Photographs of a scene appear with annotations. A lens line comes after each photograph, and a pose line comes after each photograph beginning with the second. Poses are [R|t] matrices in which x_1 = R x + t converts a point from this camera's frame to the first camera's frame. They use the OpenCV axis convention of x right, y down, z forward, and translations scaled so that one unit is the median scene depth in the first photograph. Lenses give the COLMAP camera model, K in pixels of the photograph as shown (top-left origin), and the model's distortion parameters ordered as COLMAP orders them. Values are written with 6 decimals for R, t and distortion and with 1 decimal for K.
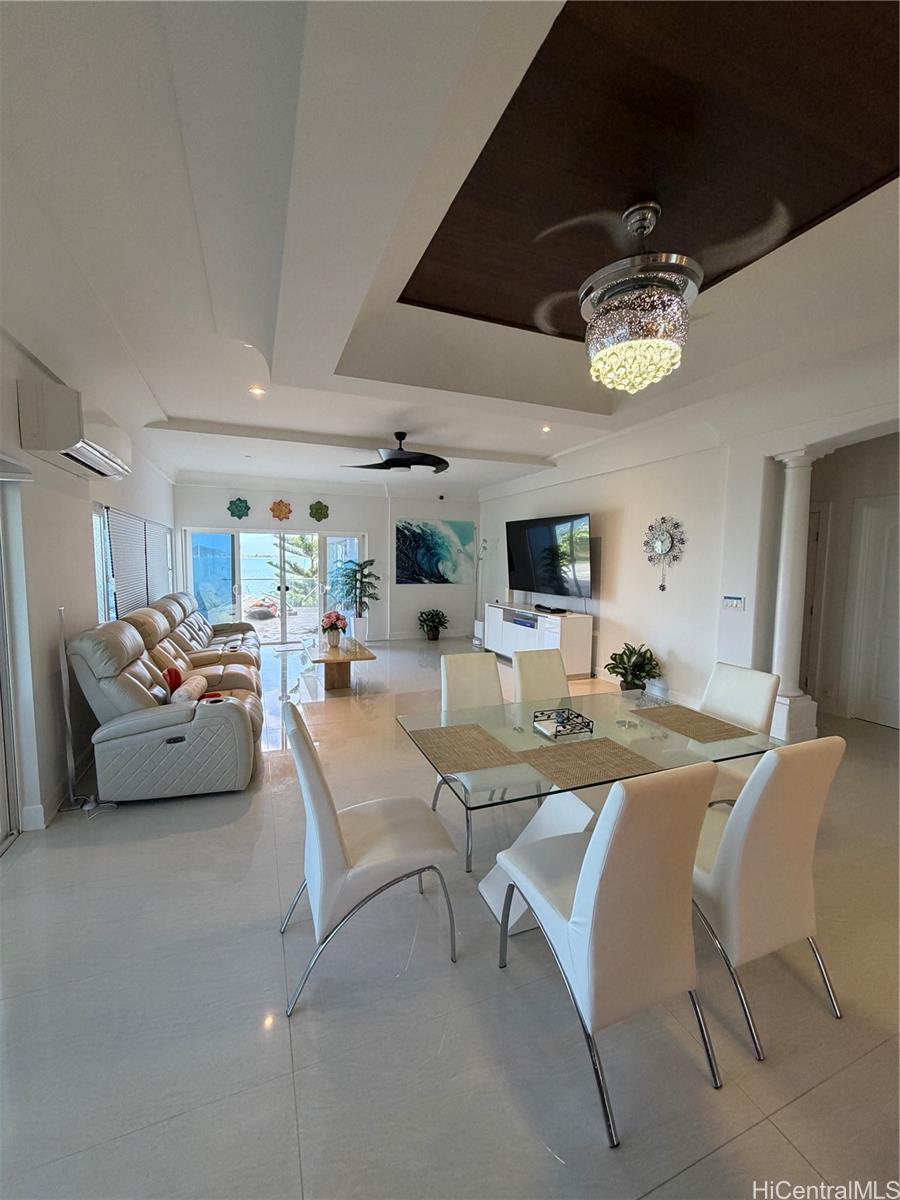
lens RADIAL K [[482.1, 0, 452.5], [0, 482.1, 601.0], [0, 0, 1]] dist [0.007138, 0.000525]
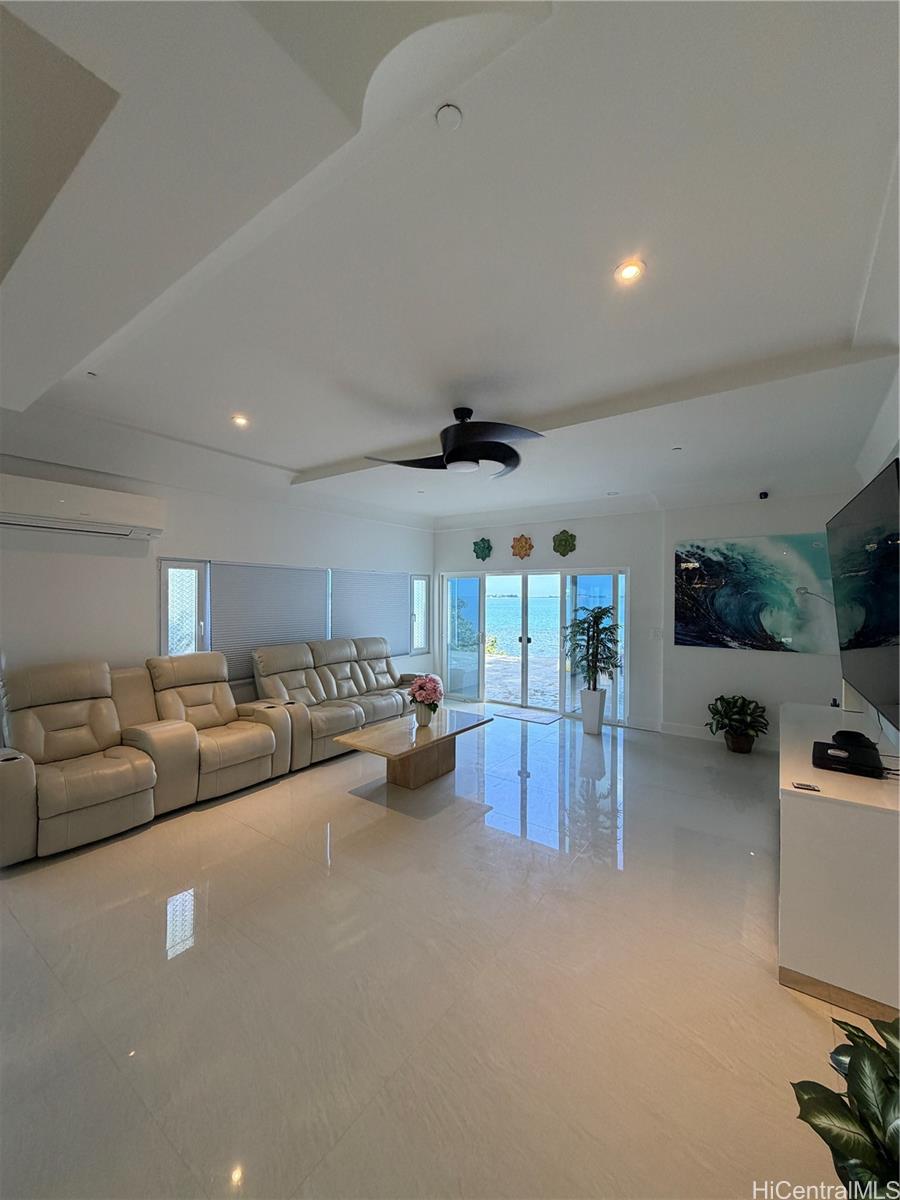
lens RADIAL K [[482.1, 0, 451.6], [0, 482.1, 597.8], [0, 0, 1]] dist [0.007138, 0.000525]
pose [[0.520758, -0.006472, -0.853680, 0.304211], [-0.074770, 0.995783, -0.053161, -0.046529], [0.850424, 0.091514, 0.518078, 0.478429]]
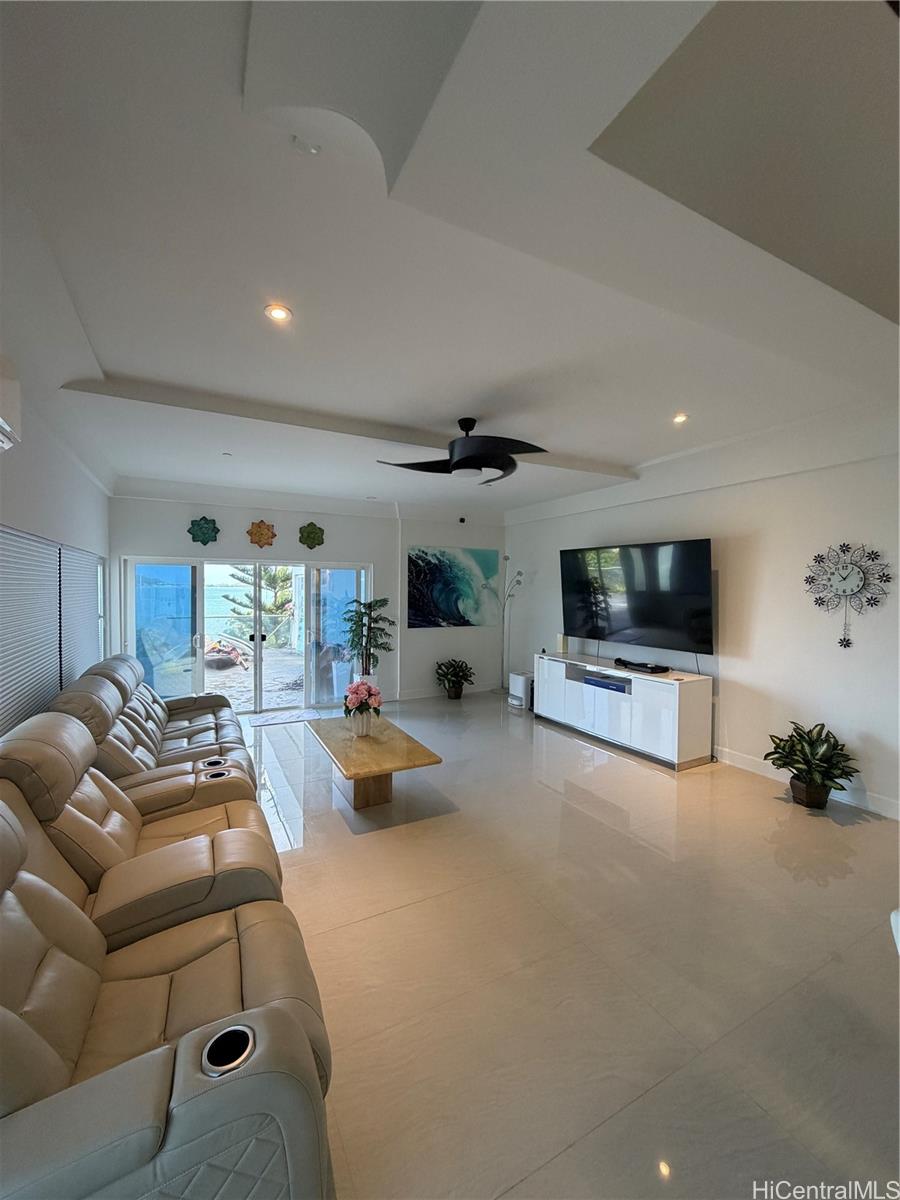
lens RADIAL K [[482.1, 0, 453.9], [0, 482.1, 599.9], [0, 0, 1]] dist [0.007138, 0.000525]
pose [[0.994847, -0.006868, 0.101158, -0.137234], [0.013124, 0.998033, -0.061307, -0.036304], [-0.100538, 0.062319, 0.992980, 0.235752]]
